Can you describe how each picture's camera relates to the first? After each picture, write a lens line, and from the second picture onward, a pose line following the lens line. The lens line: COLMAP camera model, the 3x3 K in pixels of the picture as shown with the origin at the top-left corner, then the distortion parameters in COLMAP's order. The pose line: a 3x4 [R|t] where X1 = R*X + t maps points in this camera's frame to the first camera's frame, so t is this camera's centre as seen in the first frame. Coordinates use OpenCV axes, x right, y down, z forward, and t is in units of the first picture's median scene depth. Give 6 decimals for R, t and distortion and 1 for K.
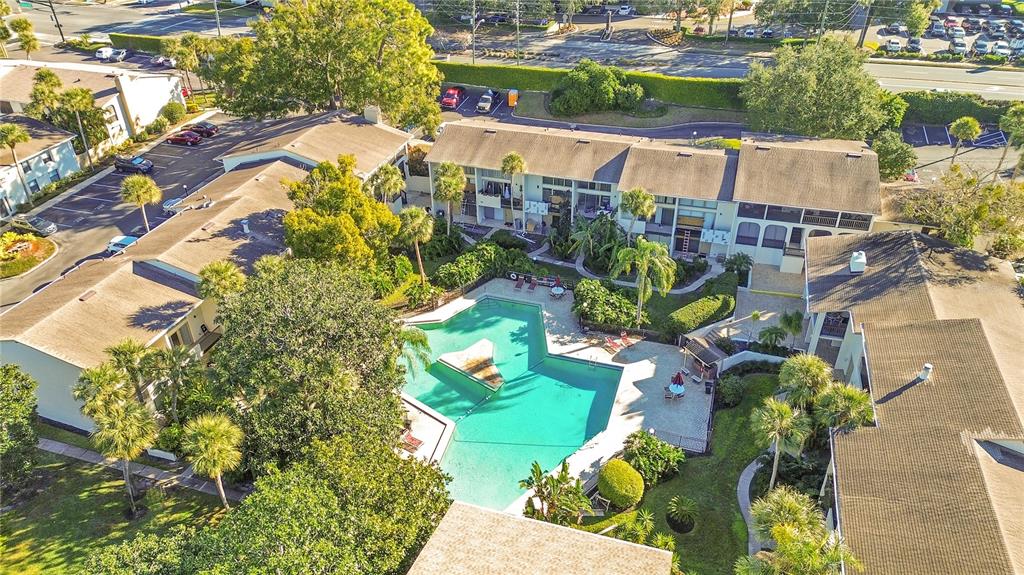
lens RADIAL K [[738.5, 0, 518.6], [0, 738.5, 284.9], [0, 0, 1]] dist [0.146231, -0.003497]
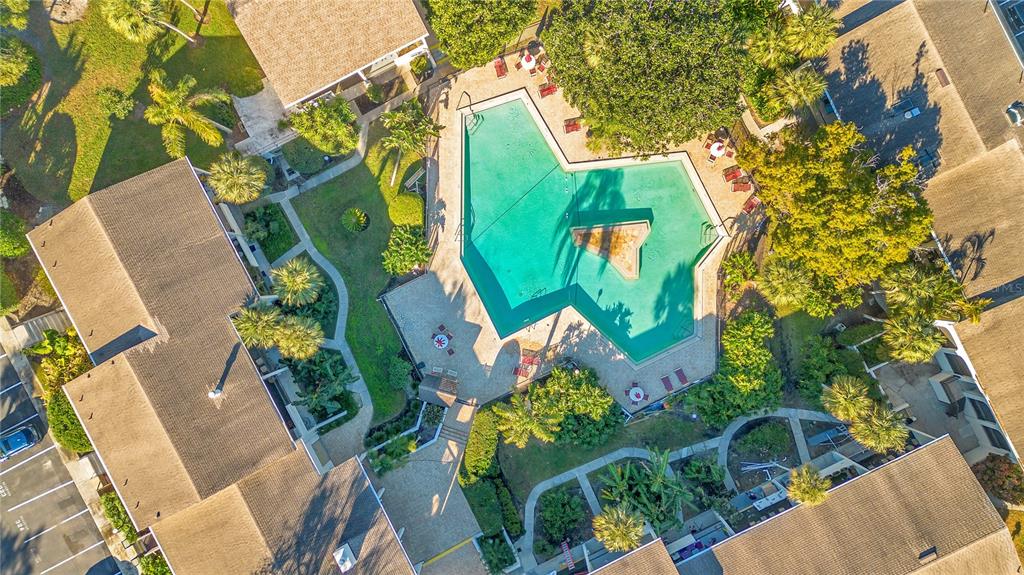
lens RADIAL K [[738.5, 0, 518.6], [0, 738.5, 284.9], [0, 0, 1]] dist [0.146231, -0.003497]
pose [[-0.723479, 0.690045, 0.020389, 0.052424], [-0.369391, -0.411902, 0.832999, -0.691205], [0.583205, 0.595126, 0.552899, 0.409292]]
